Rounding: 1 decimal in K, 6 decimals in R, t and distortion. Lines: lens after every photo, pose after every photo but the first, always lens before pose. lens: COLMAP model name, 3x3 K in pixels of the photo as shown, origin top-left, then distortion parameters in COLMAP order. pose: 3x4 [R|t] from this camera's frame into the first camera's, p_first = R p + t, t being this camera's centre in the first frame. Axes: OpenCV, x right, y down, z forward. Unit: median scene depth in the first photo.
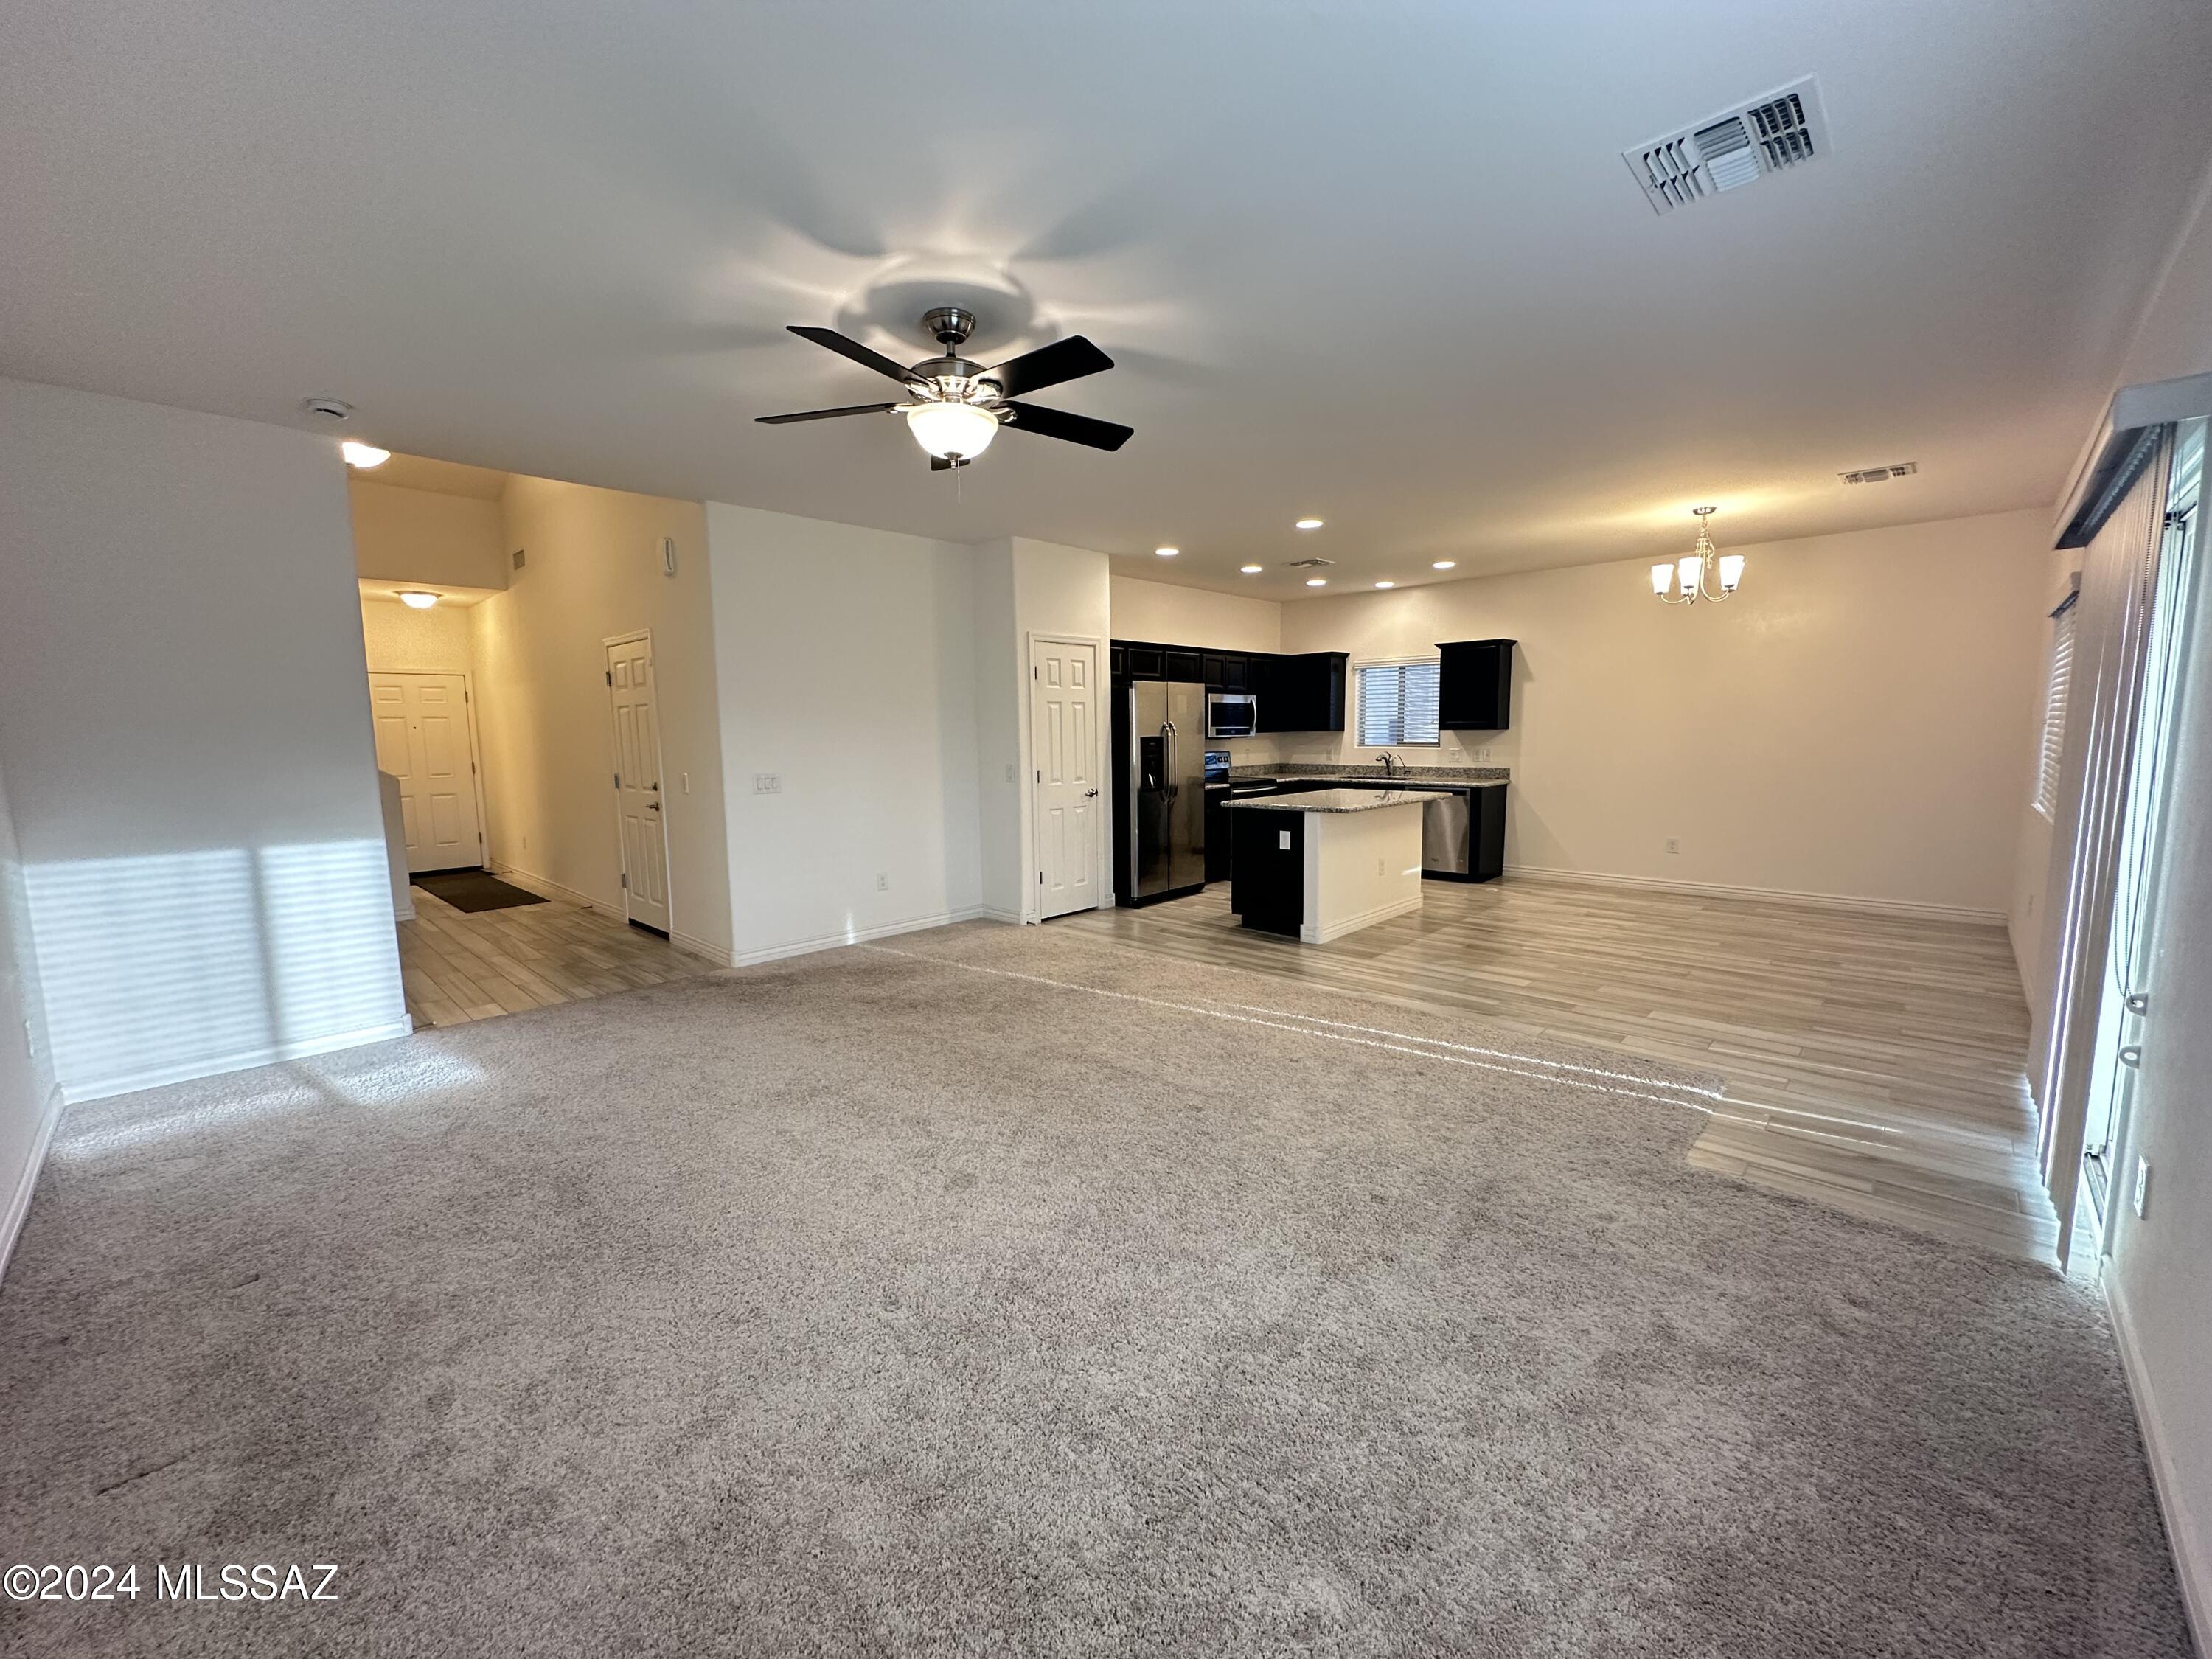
lens RADIAL K [[882.4, 0, 1099.0], [0, 882.4, 841.0], [0, 0, 1]] dist [0.006367, 0.000936]
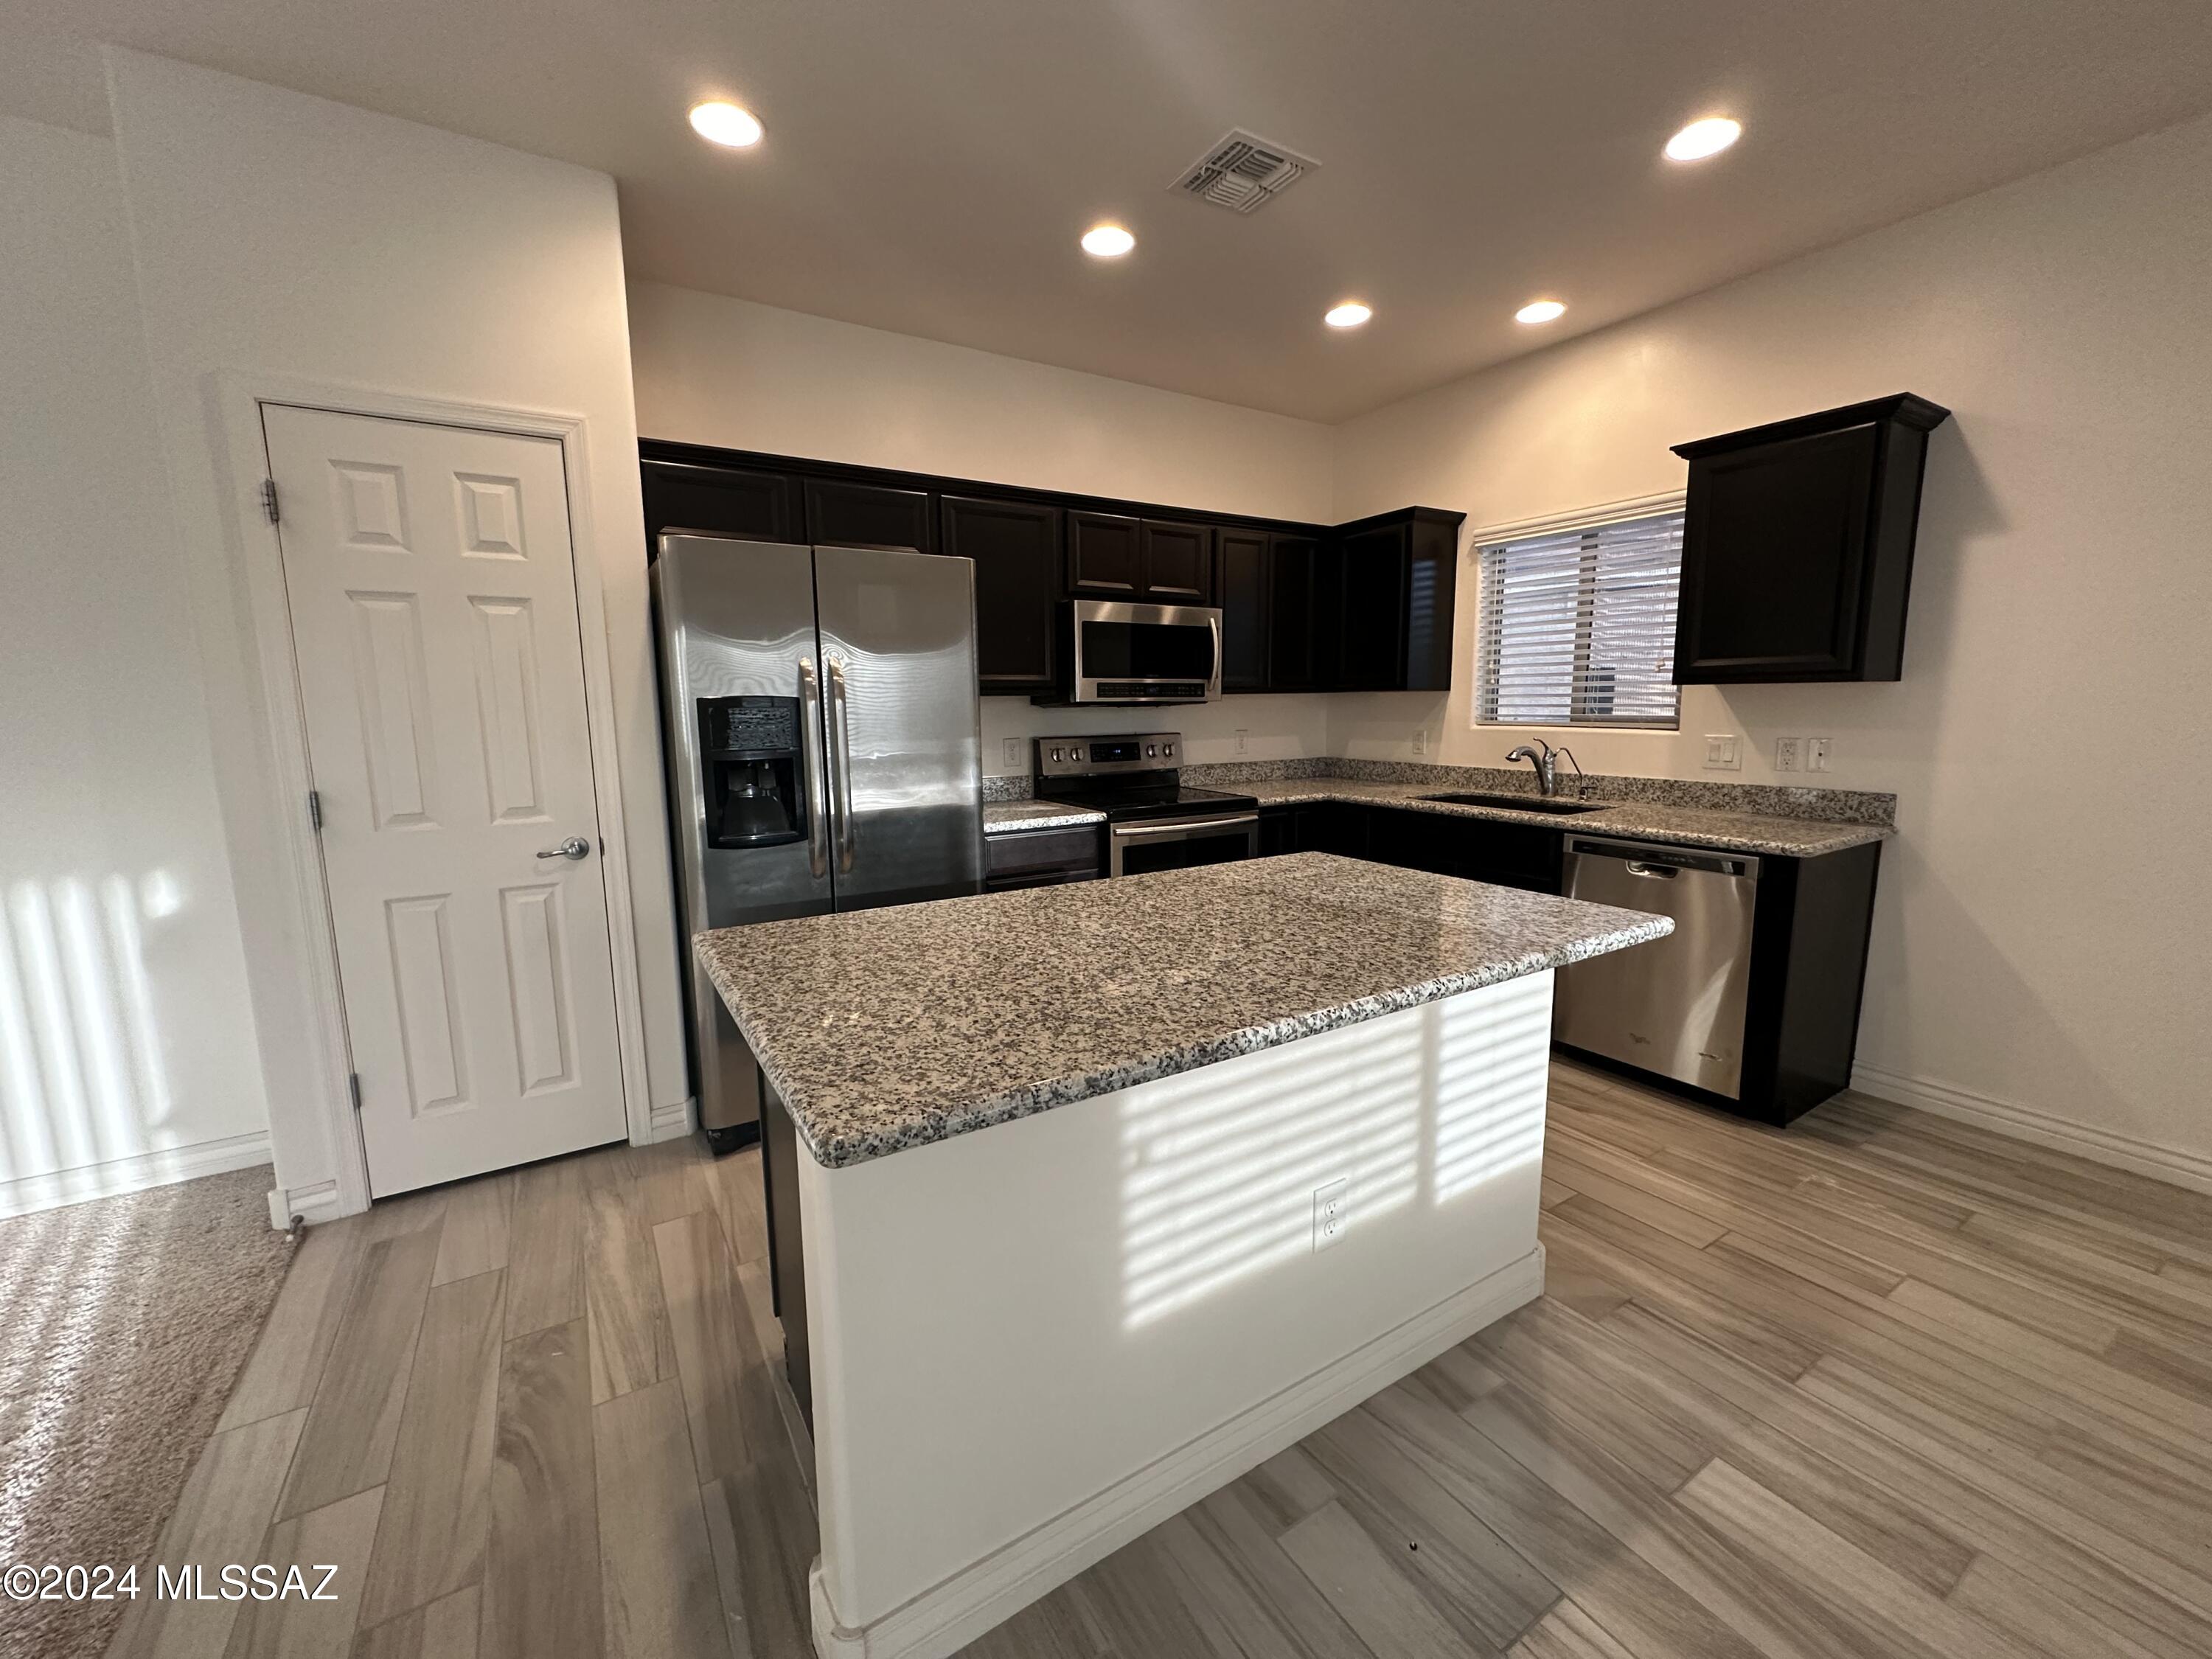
lens RADIAL K [[882.4, 0, 1101.5], [0, 882.4, 826.6], [0, 0, 1]] dist [0.006367, 0.000936]
pose [[0.968041, 0.040796, -0.247451, 0.241292], [-0.034976, 0.998999, 0.027870, -0.066973], [0.248341, -0.018325, 0.968499, 0.564970]]
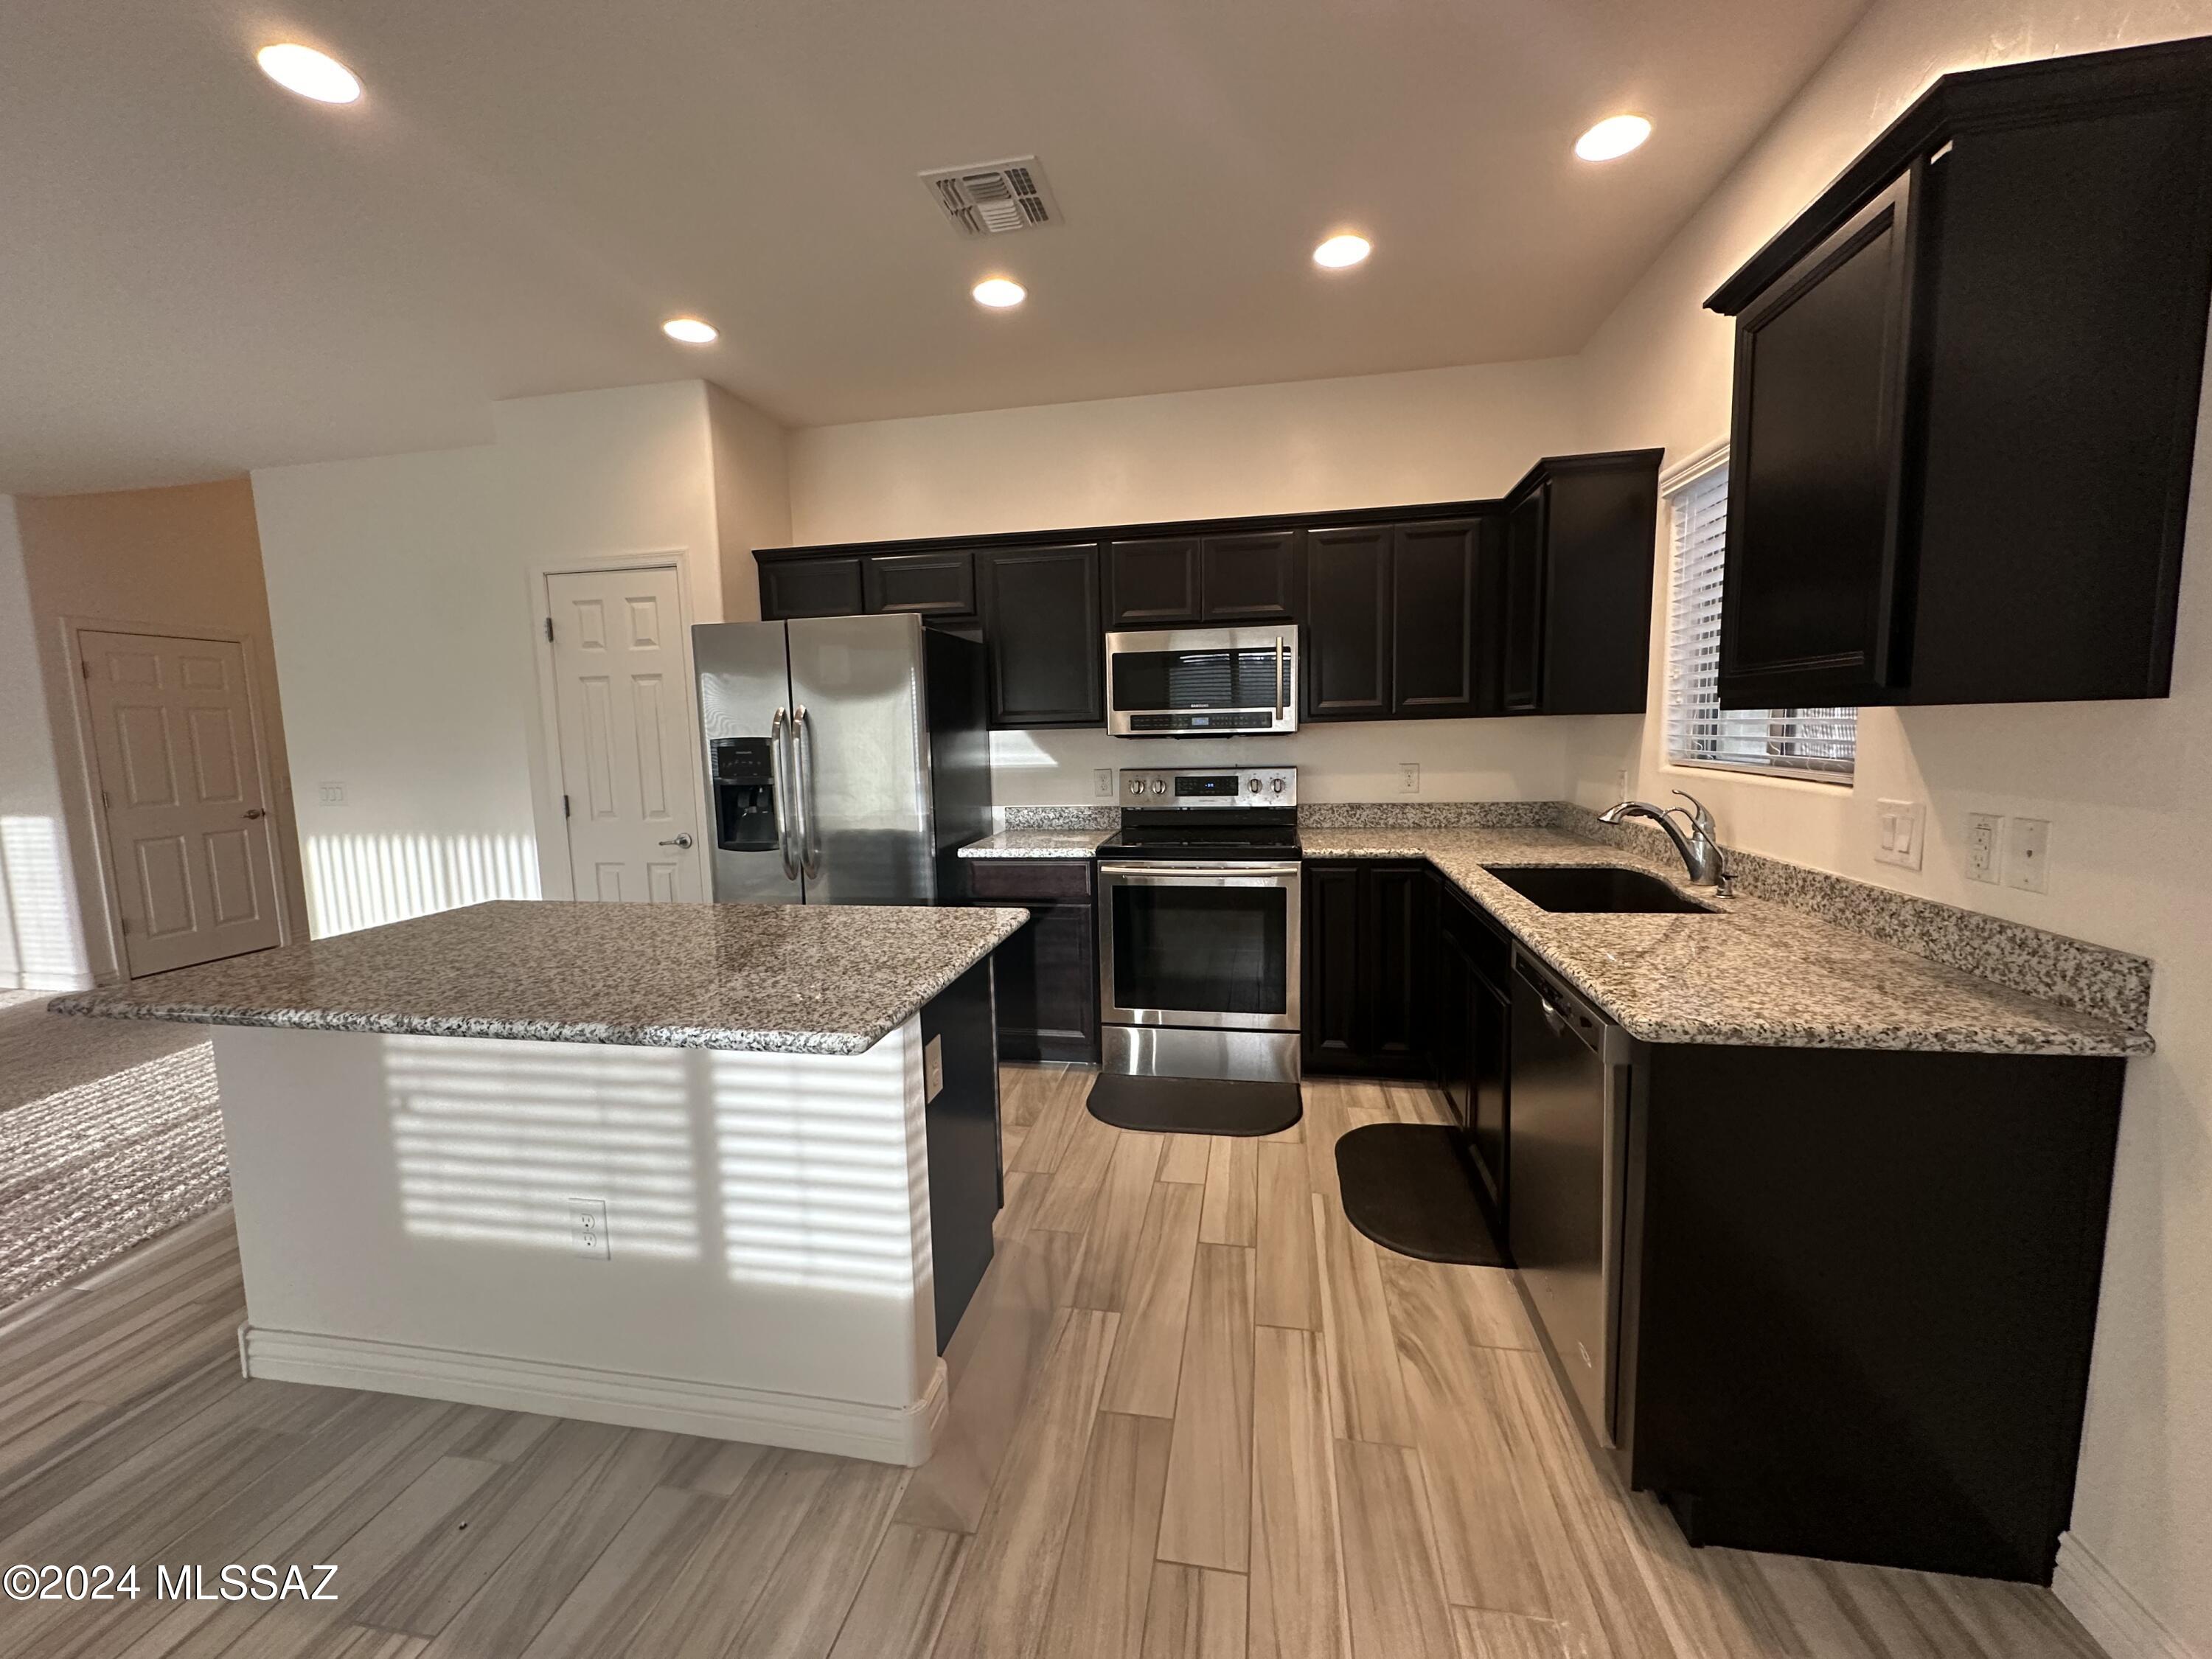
lens RADIAL K [[882.4, 0, 1103.2], [0, 882.4, 828.2], [0, 0, 1]] dist [0.006367, 0.000936]
pose [[0.543561, 0.098280, -0.833596, 0.475688], [-0.084971, 0.994463, 0.061839, -0.096285], [0.835058, 0.037218, 0.548902, 0.744120]]
